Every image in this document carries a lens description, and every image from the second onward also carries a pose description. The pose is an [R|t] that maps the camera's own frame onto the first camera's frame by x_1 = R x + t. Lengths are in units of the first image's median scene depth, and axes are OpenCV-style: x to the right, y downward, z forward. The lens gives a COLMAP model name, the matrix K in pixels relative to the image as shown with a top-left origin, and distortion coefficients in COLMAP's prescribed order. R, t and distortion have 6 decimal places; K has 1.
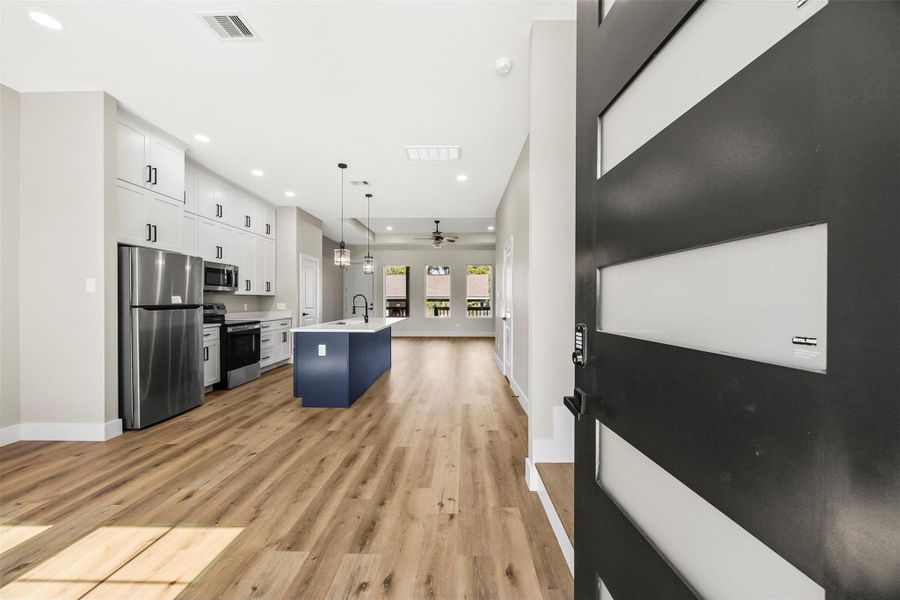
lens RADIAL K [[344.8, 0, 454.2], [0, 344.8, 301.1], [0, 0, 1]] dist [-0.009227, 0.000152]
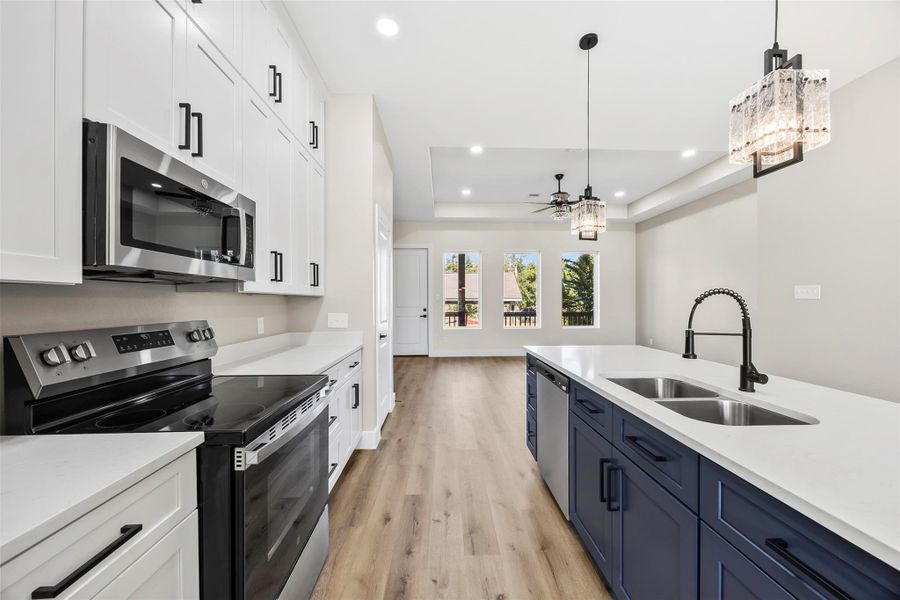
lens RADIAL K [[344.8, 0, 454.2], [0, 344.8, 301.1], [0, 0, 1]] dist [-0.009227, 0.000152]
pose [[0.998570, -0.002485, 0.053394, -0.465132], [0.002713, 0.999987, -0.004213, -0.009355], [-0.053383, 0.004352, 0.998565, 0.679126]]
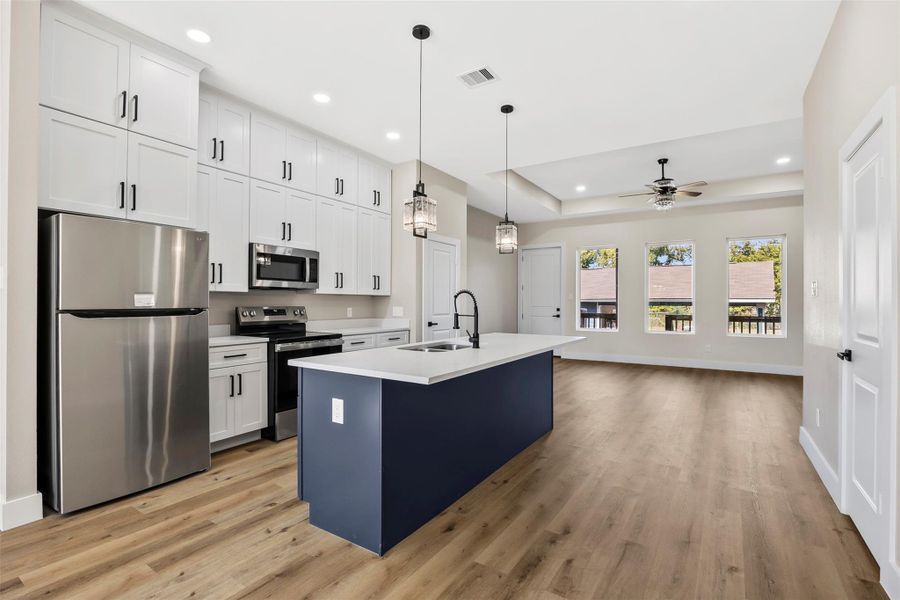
lens RADIAL K [[418.9, 0, 450.0], [0, 418.9, 300.0], [0, 0, 1]] dist [-0.016040, 0.000339]
pose [[0.848042, -0.000262, -0.529929, 0.025371], [-0.005426, 0.999943, -0.009177, -0.000432], [0.529901, 0.010657, 0.847992, 0.440261]]
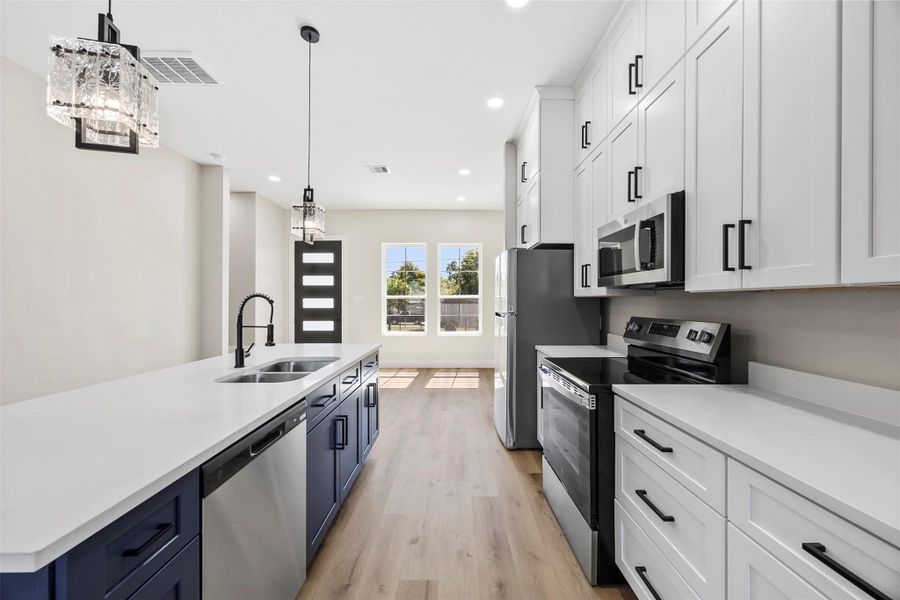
lens RADIAL K [[344.8, 0, 454.2], [0, 344.8, 301.1], [0, 0, 1]] dist [-0.009227, 0.000152]
pose [[-0.999753, -0.003286, -0.021958, -0.445672], [-0.003298, 0.999994, 0.000510, -0.011932], [0.021957, 0.000582, -0.999759, 1.278349]]
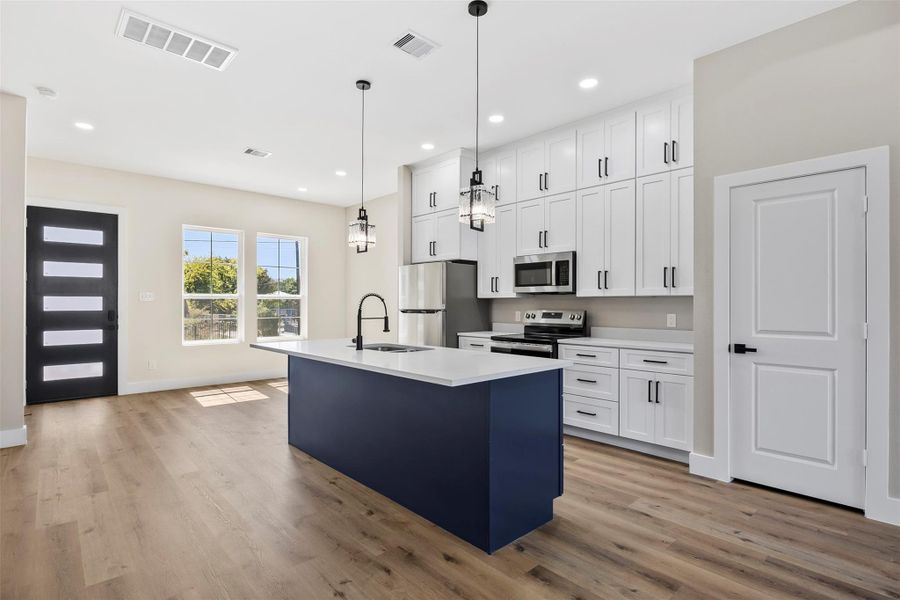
lens RADIAL K [[454.5, 0, 460.0], [0, 454.5, 301.7], [0, 0, 1]] dist [-0.004149, -0.000426]
pose [[-0.720204, -0.007096, -0.693726, 0.091879], [-0.004879, 0.999975, -0.005163, -0.005306], [0.693745, -0.000334, -0.720221, 1.453869]]
